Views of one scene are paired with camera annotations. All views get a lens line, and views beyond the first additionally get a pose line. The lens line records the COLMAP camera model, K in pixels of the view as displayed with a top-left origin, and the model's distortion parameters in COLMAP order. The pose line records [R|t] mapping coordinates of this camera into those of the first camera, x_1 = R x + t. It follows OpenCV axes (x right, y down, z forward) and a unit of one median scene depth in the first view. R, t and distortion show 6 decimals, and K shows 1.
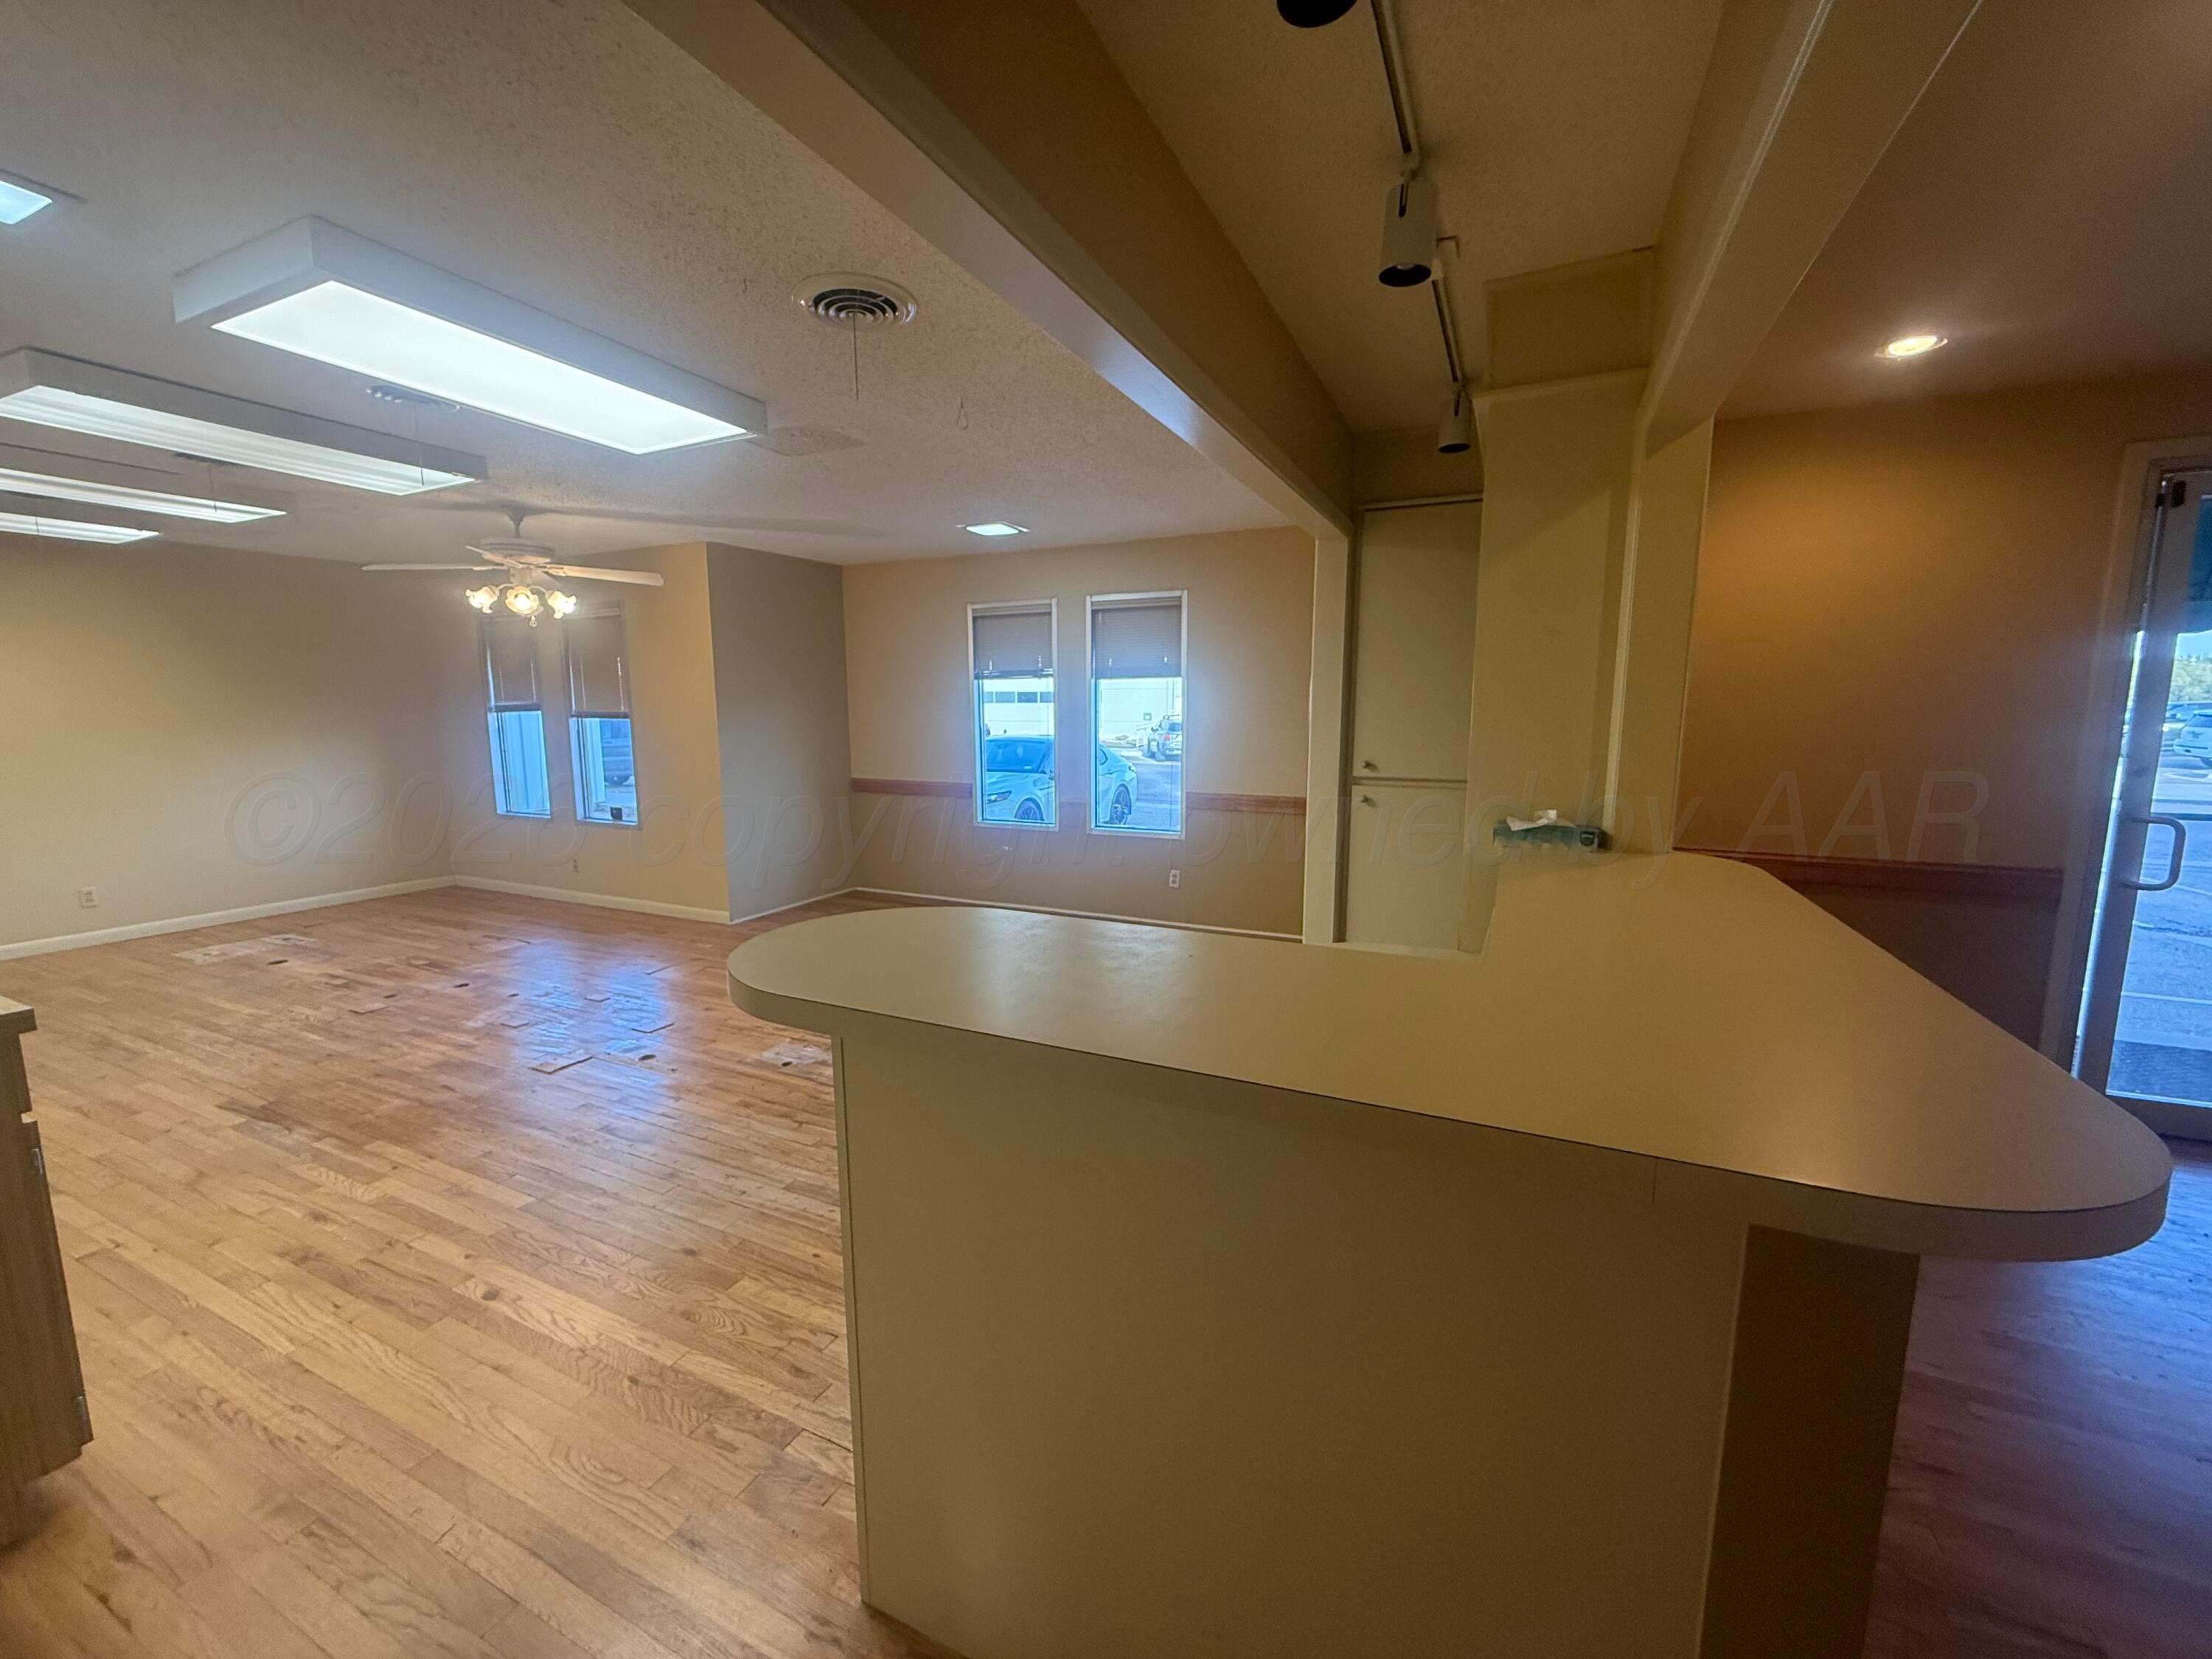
lens RADIAL K [[884.3, 0, 1102.4], [0, 884.3, 833.2], [0, 0, 1]] dist [0.003209, -0.001225]
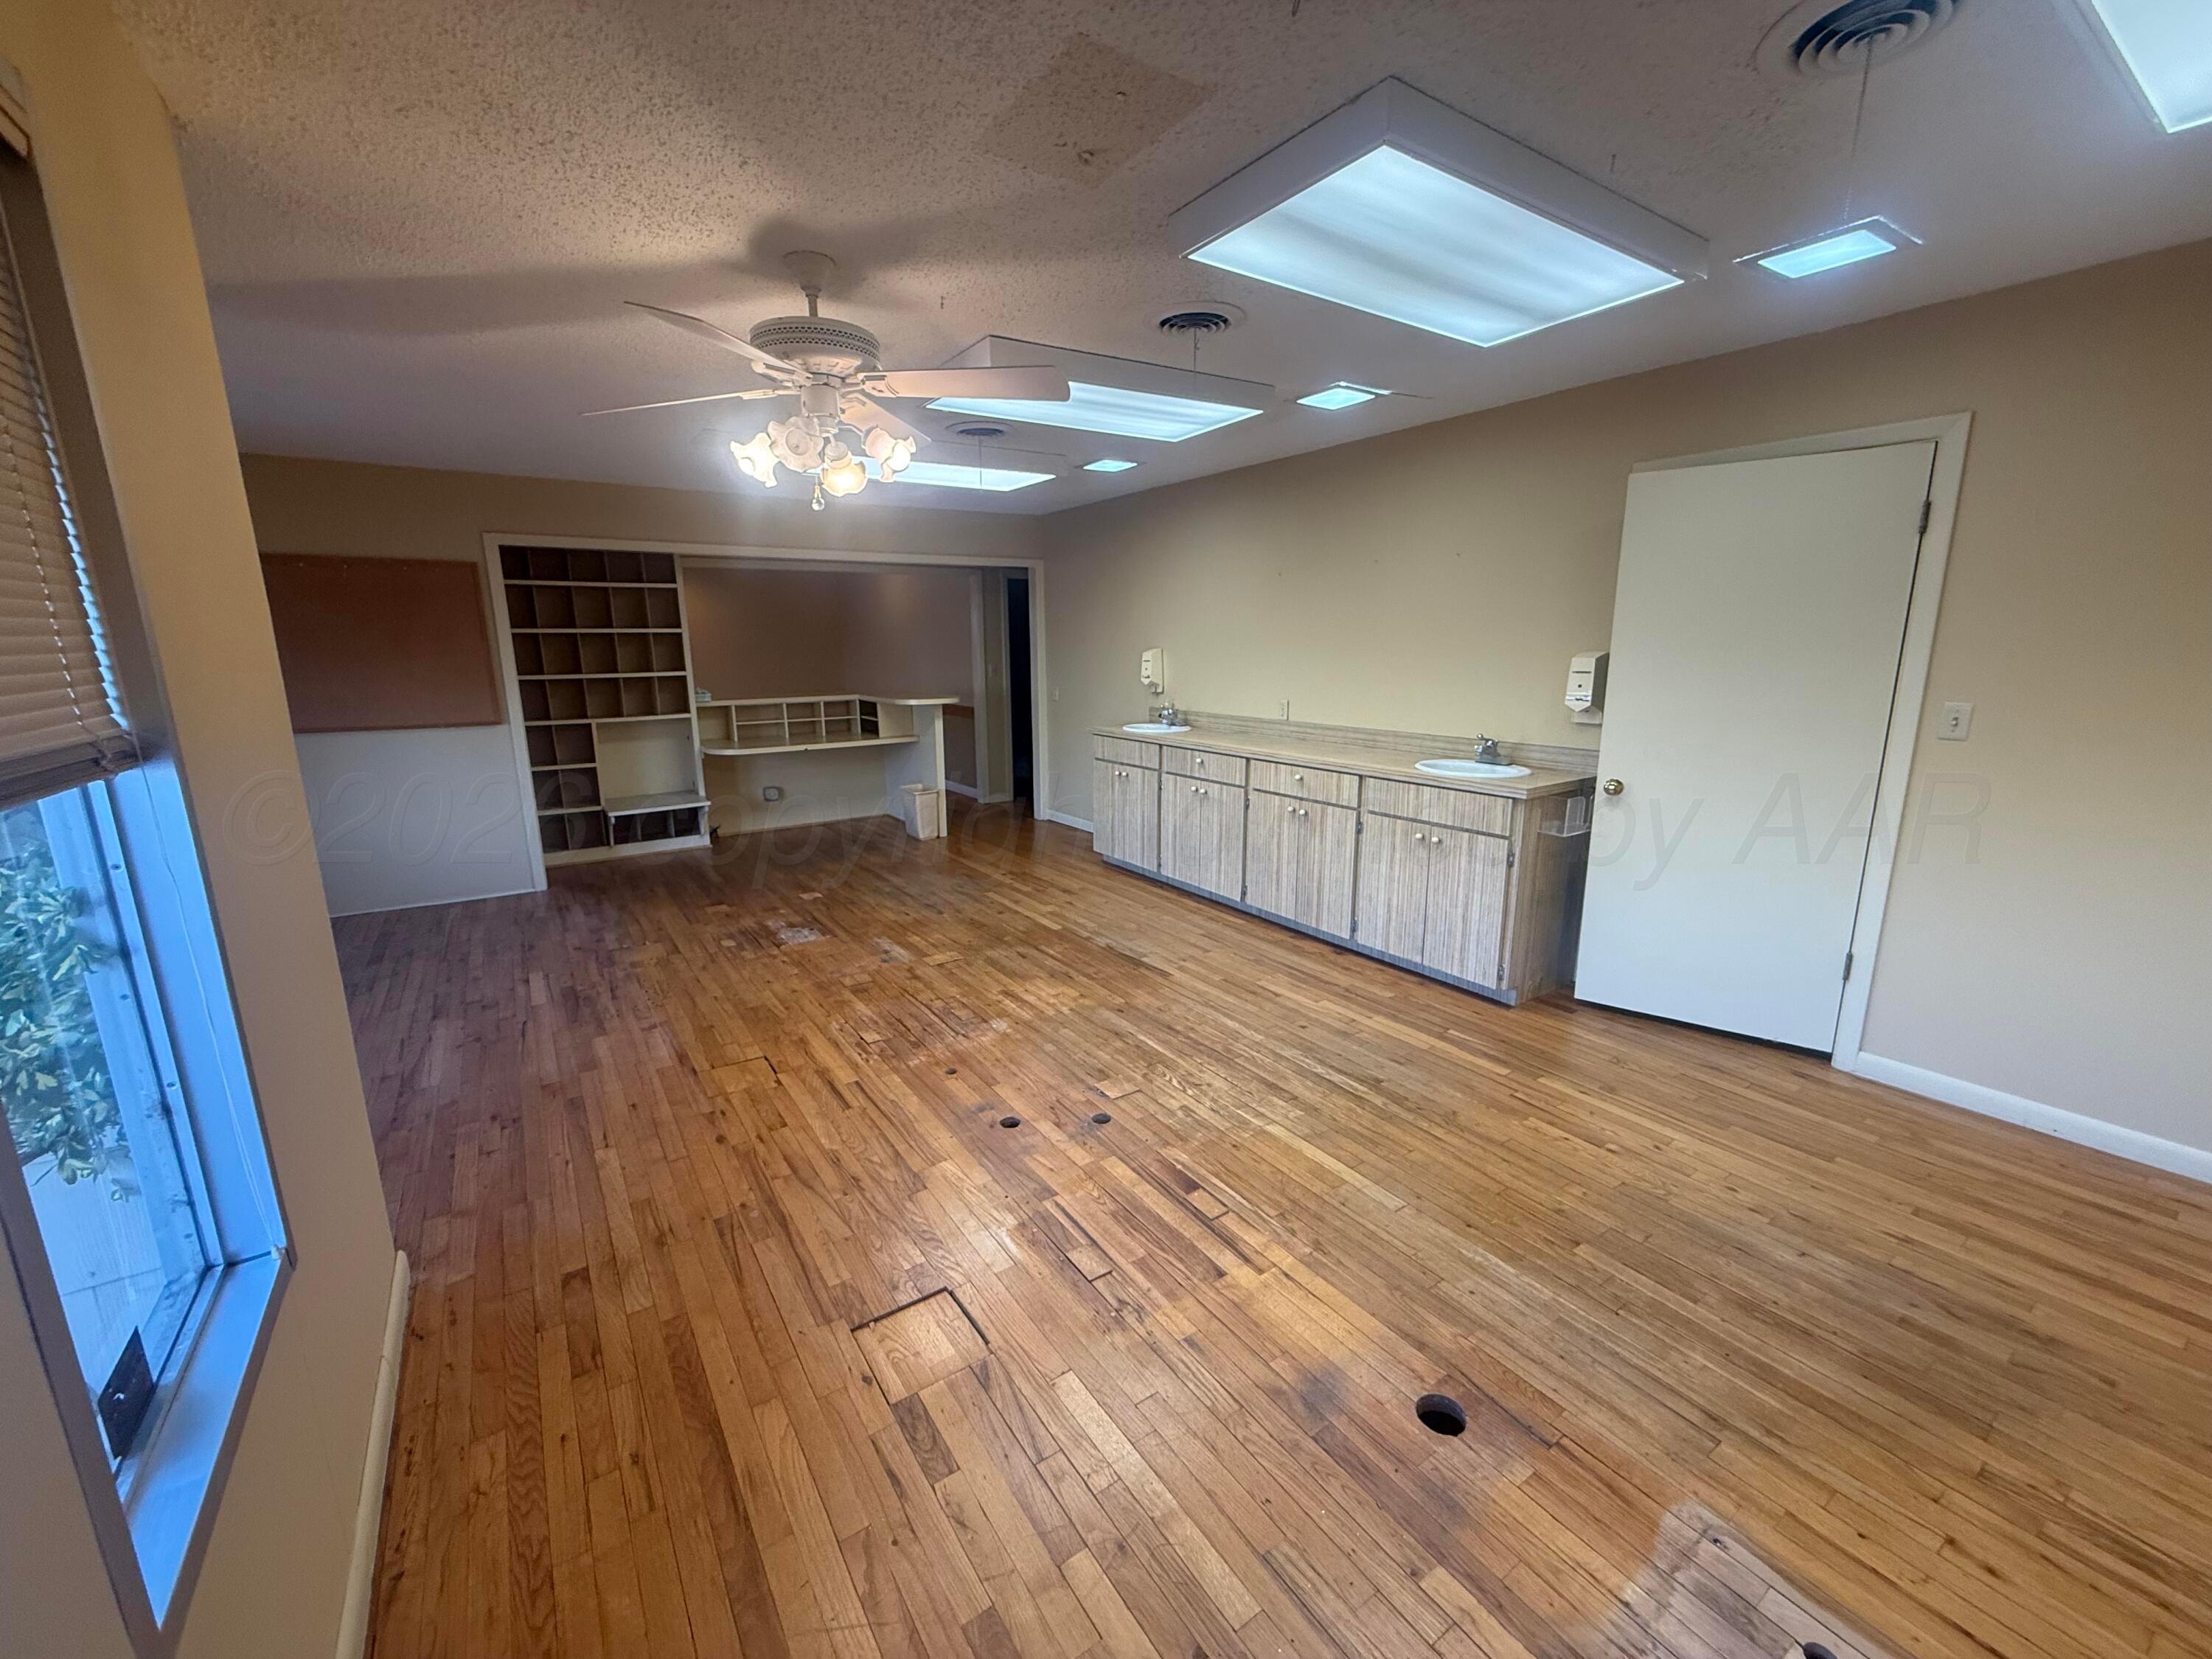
lens RADIAL K [[884.3, 0, 1102.0], [0, 884.3, 828.9], [0, 0, 1]] dist [0.003209, -0.001225]
pose [[-0.864850, -0.095524, 0.492859, -1.364727], [0.083646, 0.940590, 0.329081, -0.277216], [-0.495013, 0.325831, -0.805479, 1.797735]]
